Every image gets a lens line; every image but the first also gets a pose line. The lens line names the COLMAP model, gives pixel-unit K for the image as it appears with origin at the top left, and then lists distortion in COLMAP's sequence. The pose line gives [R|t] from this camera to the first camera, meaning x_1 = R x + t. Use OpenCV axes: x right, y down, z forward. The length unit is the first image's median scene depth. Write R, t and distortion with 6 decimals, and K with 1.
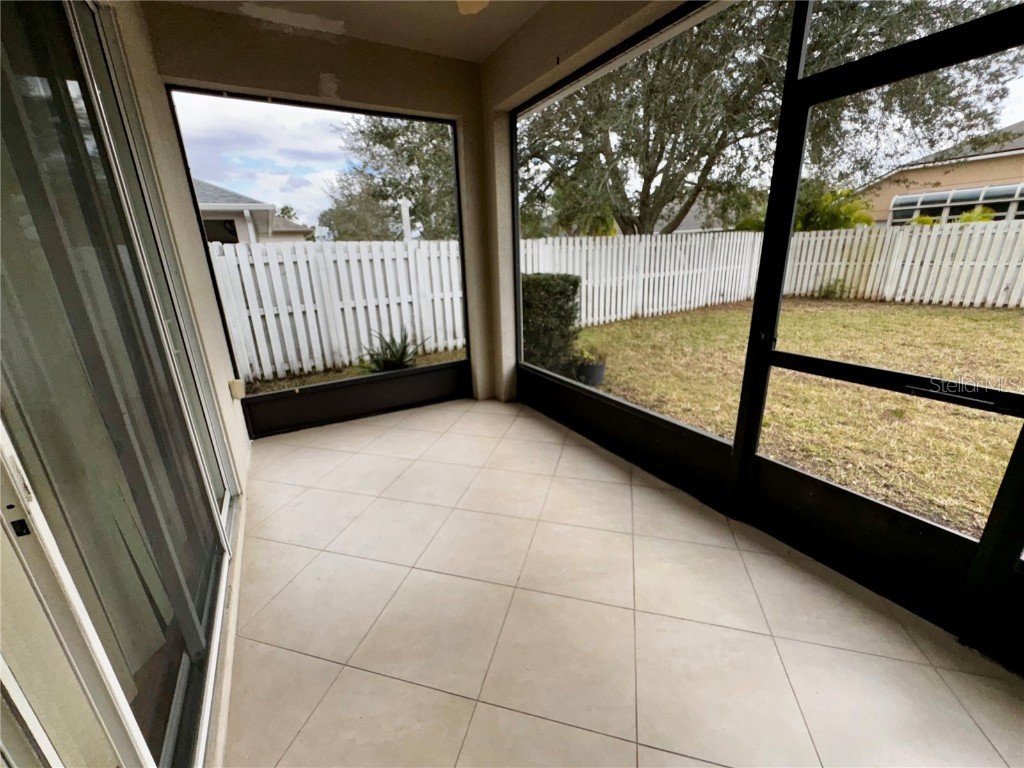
lens RADIAL K [[407.6, 0, 510.1], [0, 407.6, 381.3], [0, 0, 1]] dist [0.000451, 0.000087]
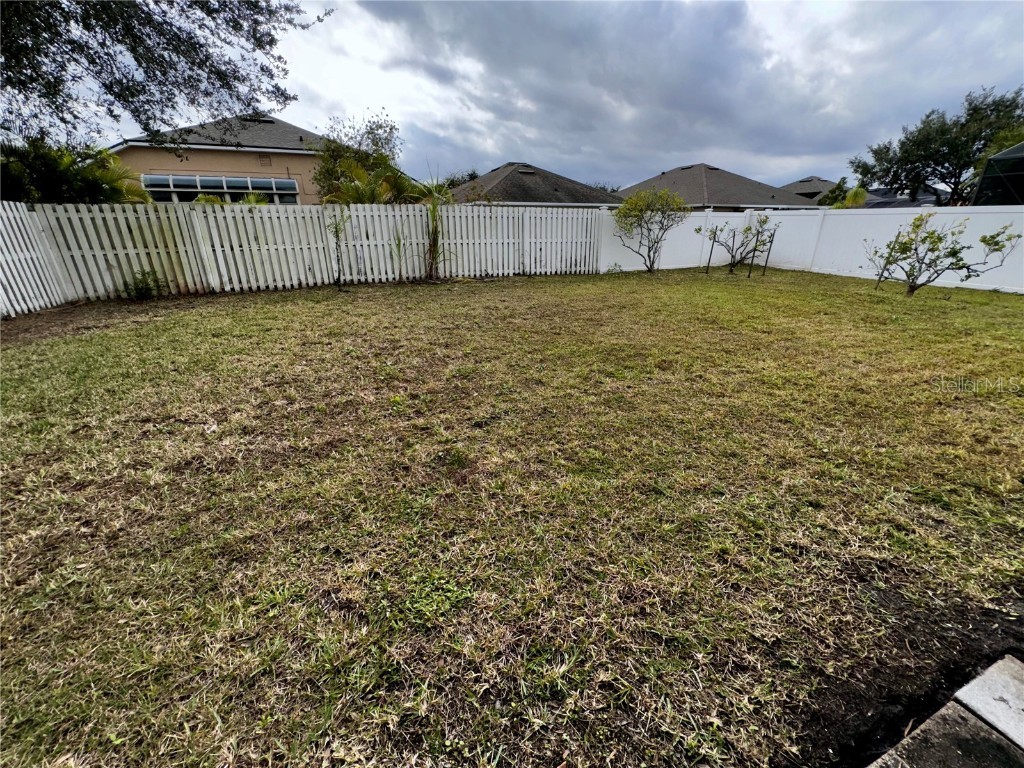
lens RADIAL K [[407.6, 0, 510.1], [0, 407.6, 381.3], [0, 0, 1]] dist [0.000451, 0.000087]
pose [[0.136883, -0.325379, 0.935624, 0.141002], [0.304154, 0.912695, 0.272907, -0.074156], [-0.942737, 0.247217, 0.223898, 0.274751]]
